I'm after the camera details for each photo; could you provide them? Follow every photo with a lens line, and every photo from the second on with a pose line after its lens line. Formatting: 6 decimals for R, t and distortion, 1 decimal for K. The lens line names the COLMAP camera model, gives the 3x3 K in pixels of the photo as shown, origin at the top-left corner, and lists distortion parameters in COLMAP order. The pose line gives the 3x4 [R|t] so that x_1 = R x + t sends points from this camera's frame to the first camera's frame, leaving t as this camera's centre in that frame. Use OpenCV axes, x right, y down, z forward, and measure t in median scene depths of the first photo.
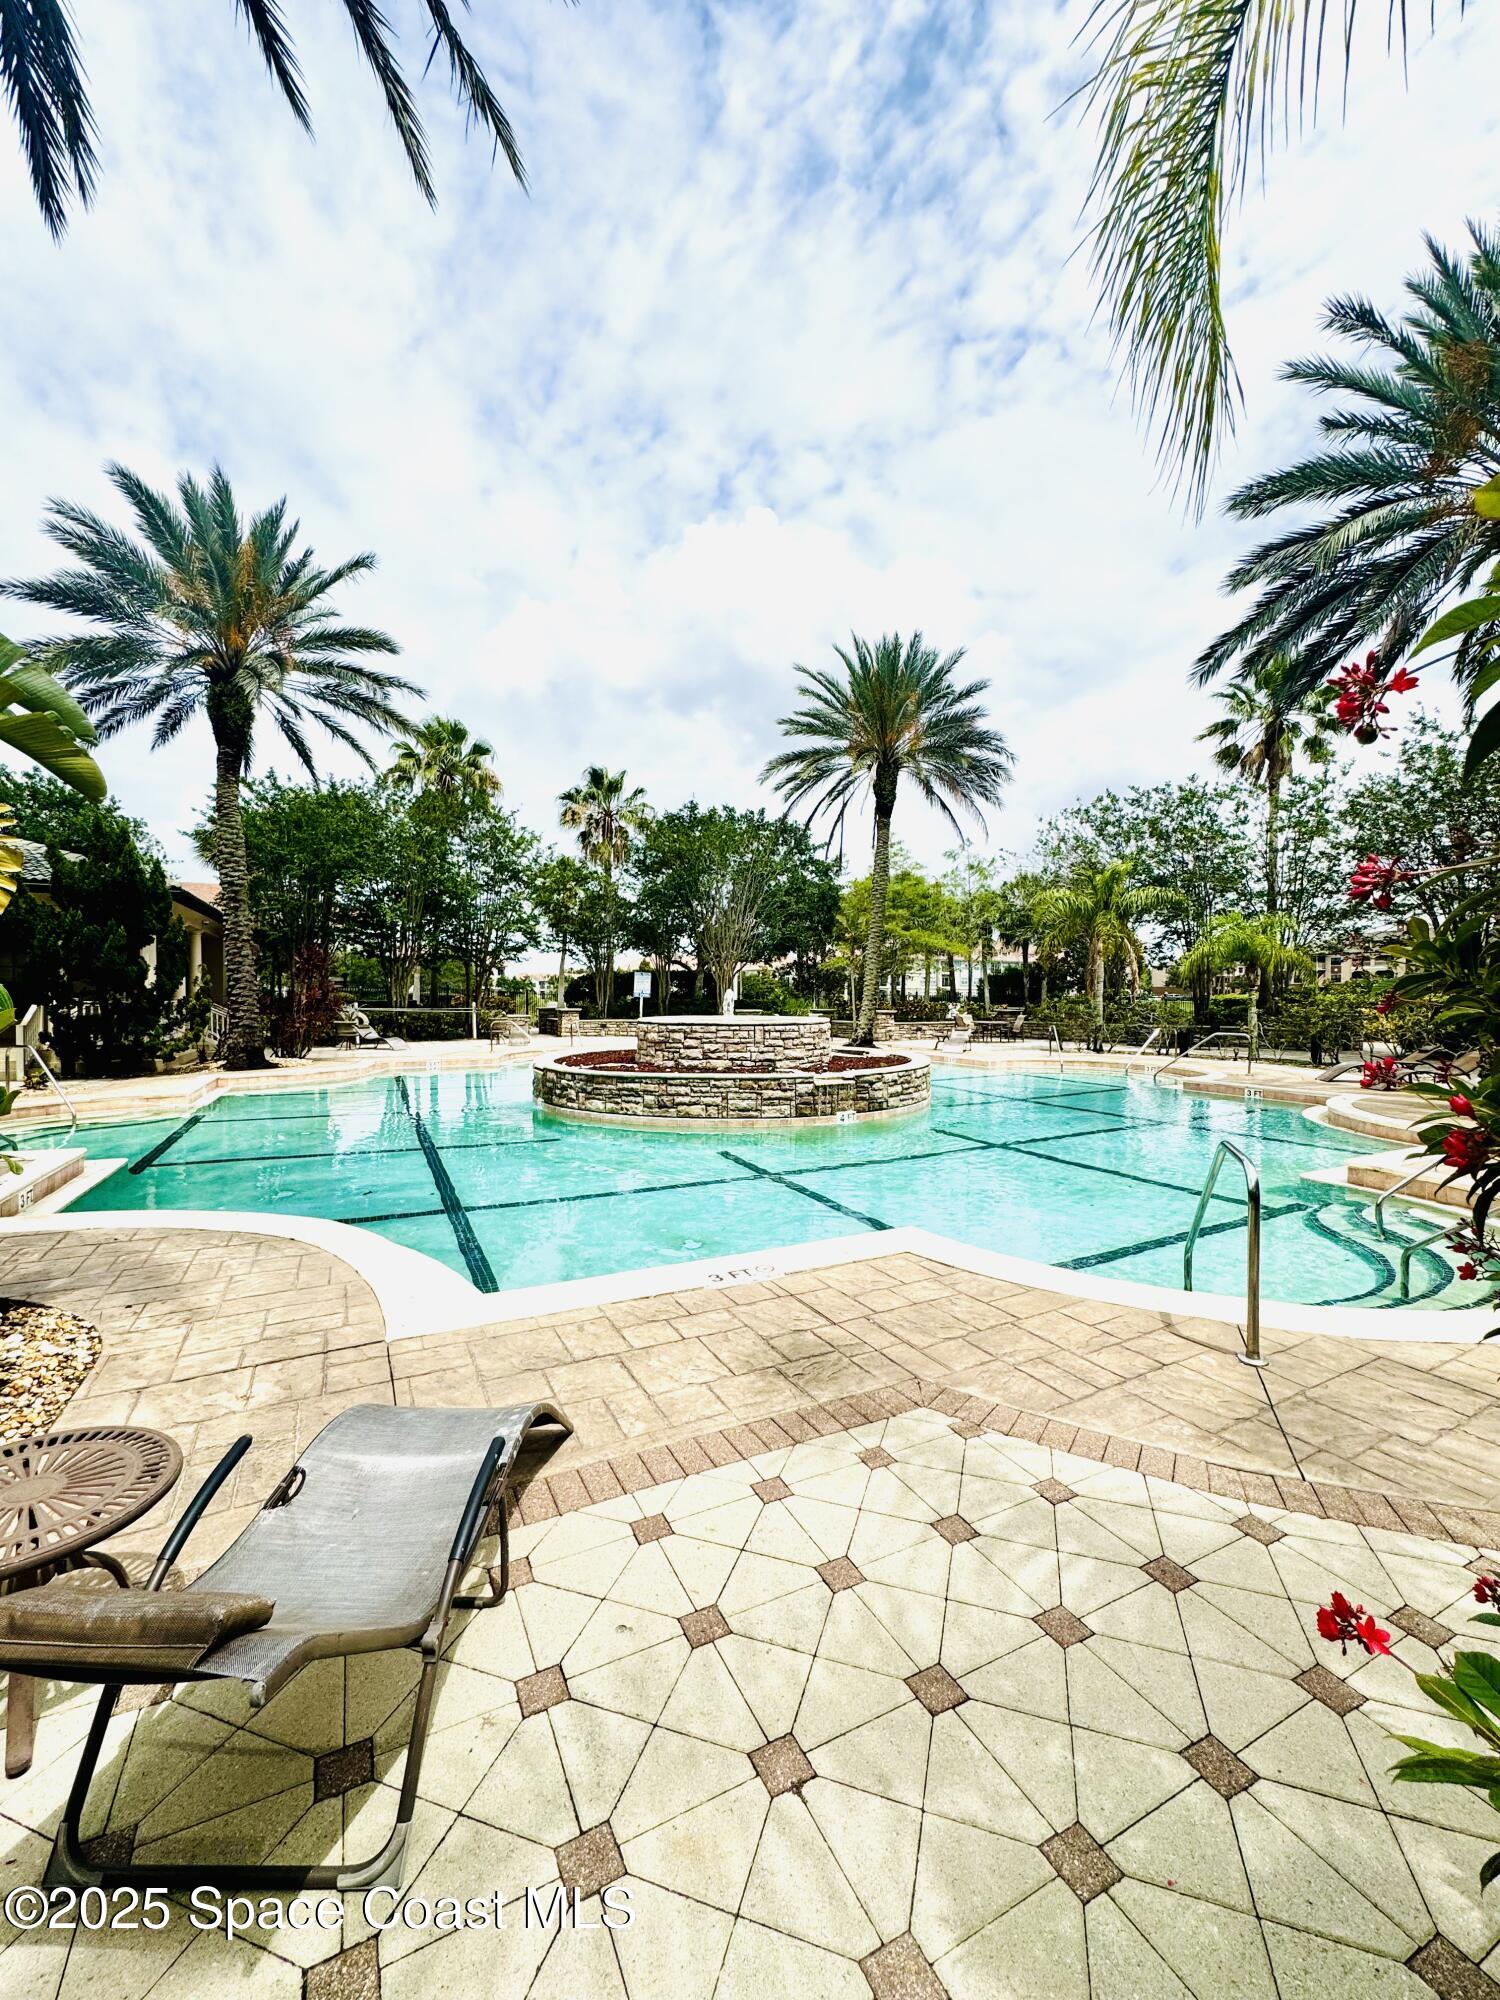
lens RADIAL K [[791.7, 0, 763.7], [0, 791.7, 999.5], [0, 0, 1]] dist [-0.001955, -0.000022]
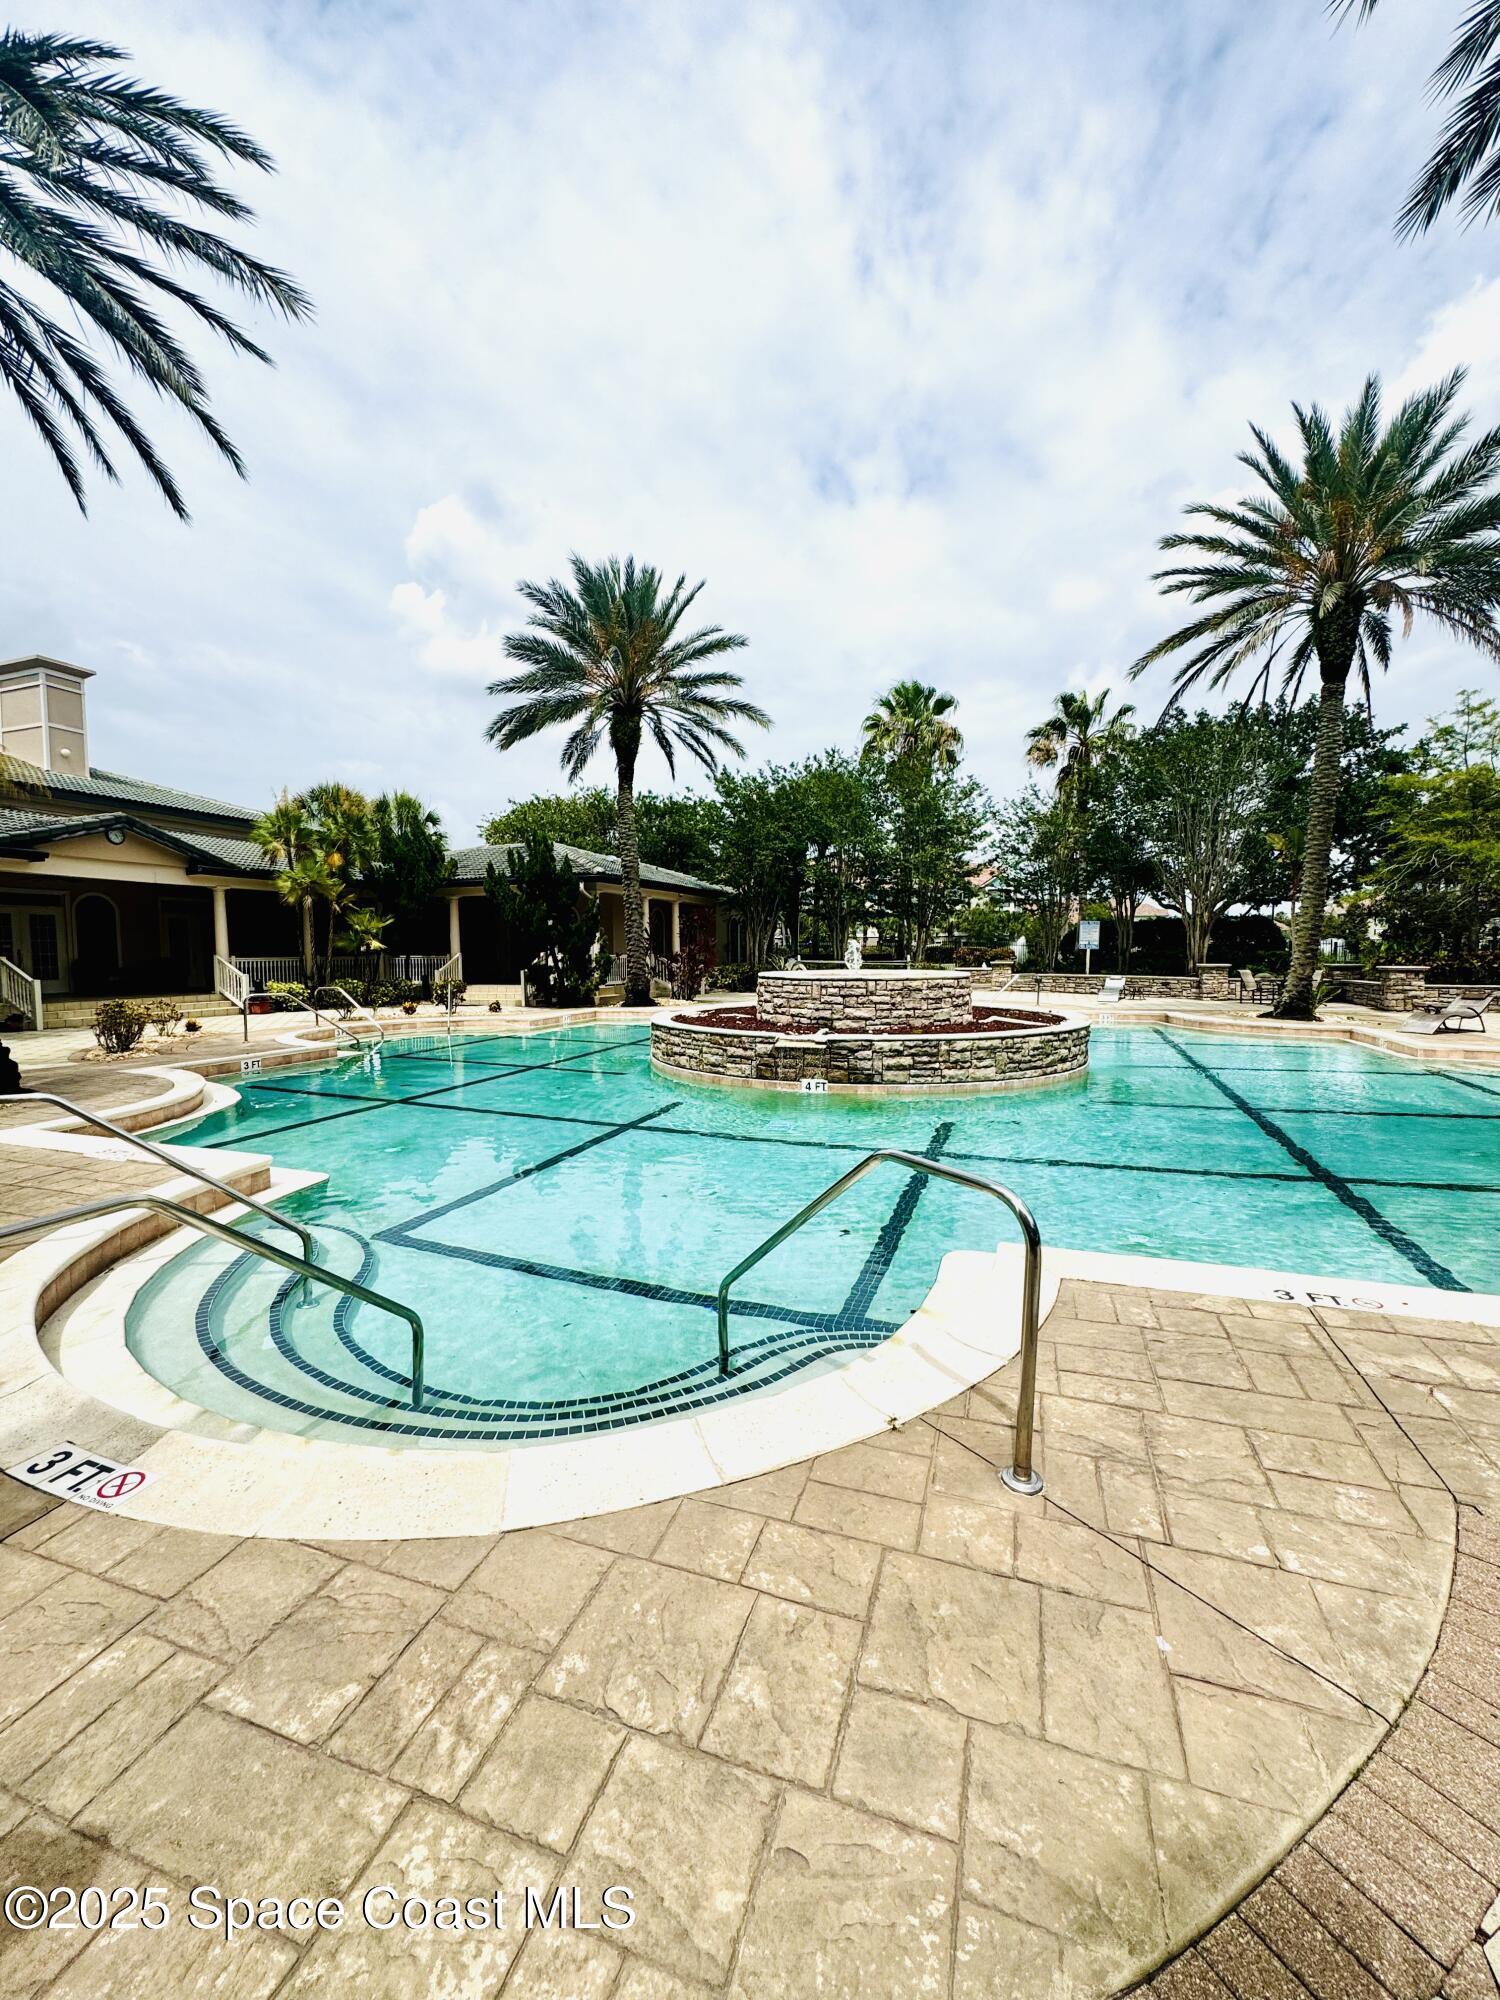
lens RADIAL K [[791.7, 0, 763.7], [0, 791.7, 999.5], [0, 0, 1]] dist [-0.001955, -0.000022]
pose [[0.691126, 0.038197, -0.721724, 0.609565], [0.006354, 0.998243, 0.058916, 0.000028], [0.722706, -0.045304, 0.689669, 0.307823]]
